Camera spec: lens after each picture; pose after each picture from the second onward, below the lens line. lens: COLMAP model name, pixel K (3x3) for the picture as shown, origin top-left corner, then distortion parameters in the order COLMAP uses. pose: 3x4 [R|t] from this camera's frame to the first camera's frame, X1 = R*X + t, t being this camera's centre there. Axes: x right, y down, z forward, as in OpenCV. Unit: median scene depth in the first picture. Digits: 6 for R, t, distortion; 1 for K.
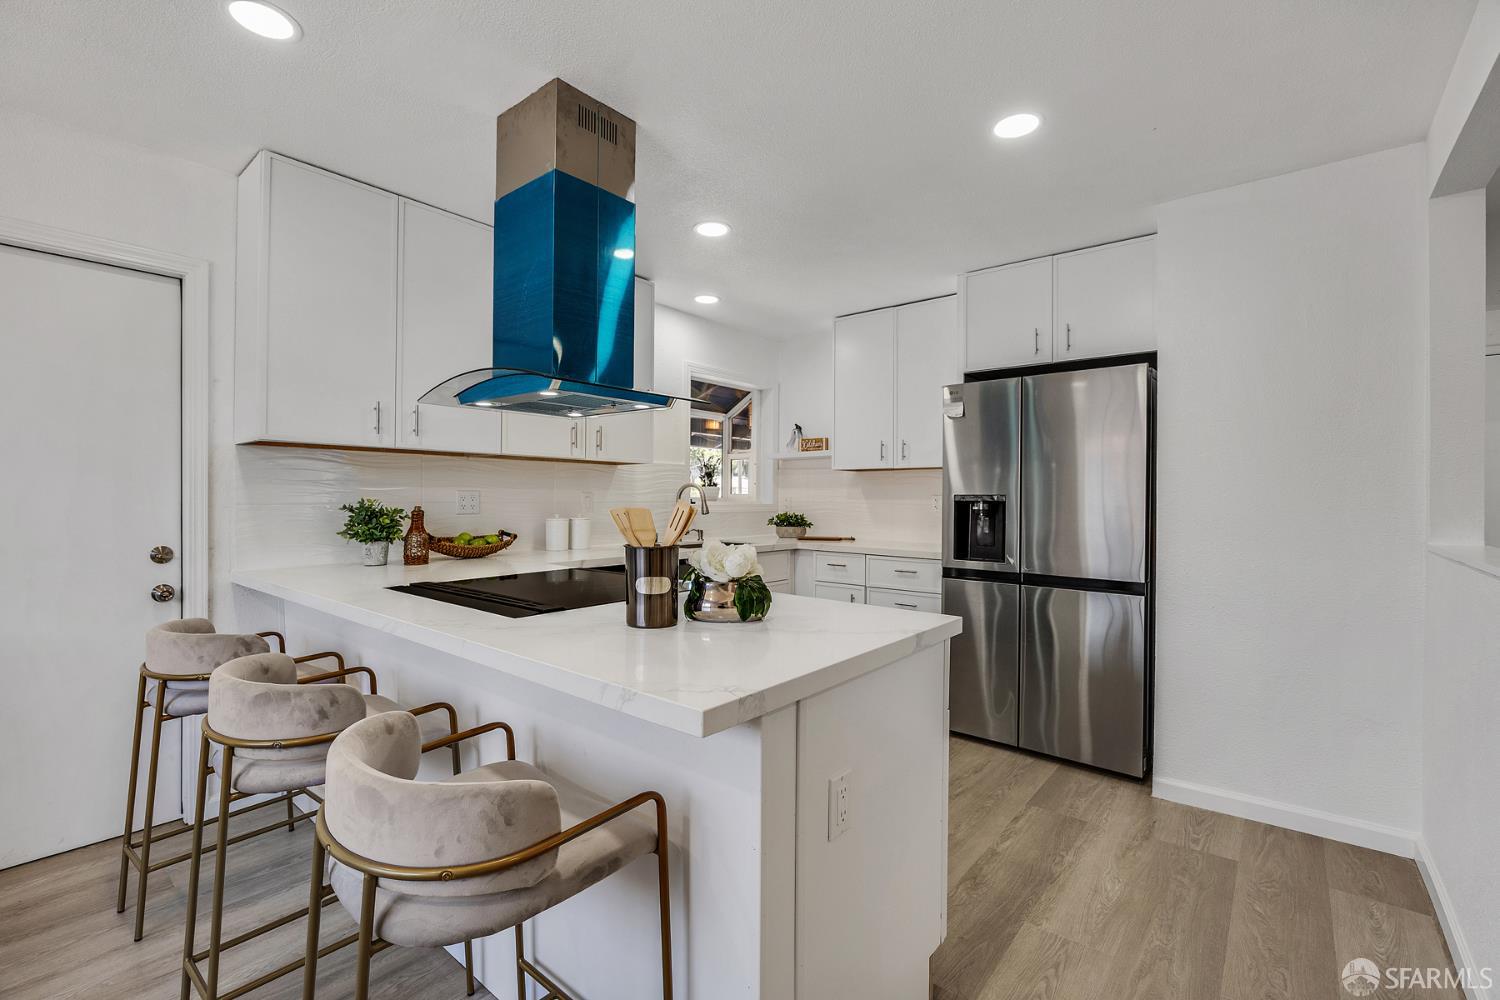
lens RADIAL K [[662.3, 0, 746.6], [0, 662.3, 498.6], [0, 0, 1]] dist [-0.007446, -0.000723]
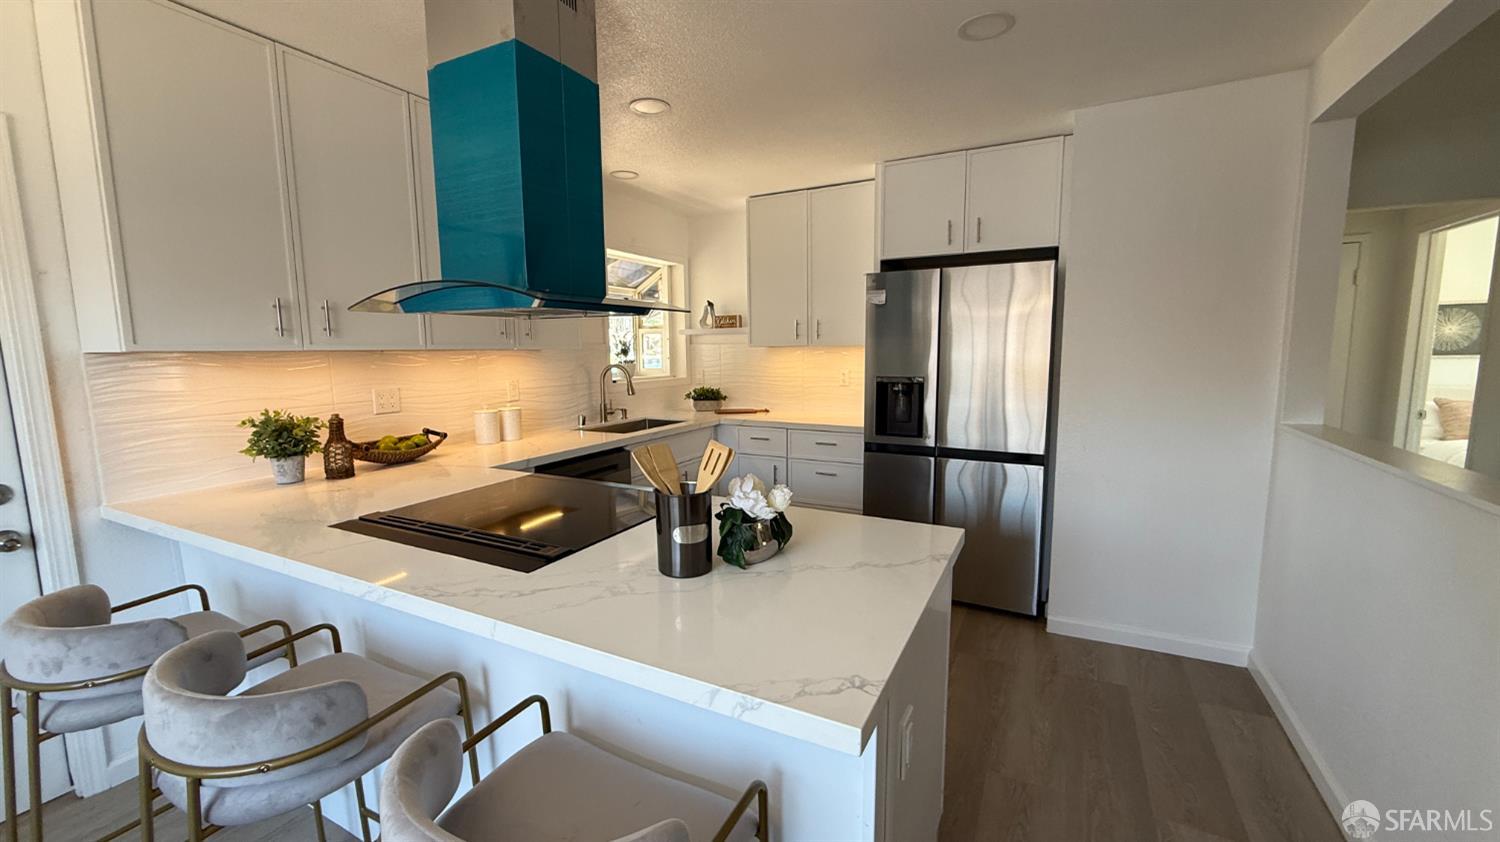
lens RADIAL K [[602.7, 0, 744.6], [0, 602.7, 423.5], [0, 0, 1]] dist [0.002707, 0.000996]
pose [[0.978401, -0.043596, 0.202065, -0.120818], [0.018496, 0.992050, 0.124476, -0.067686], [-0.205885, -0.118050, 0.971430, 0.087574]]
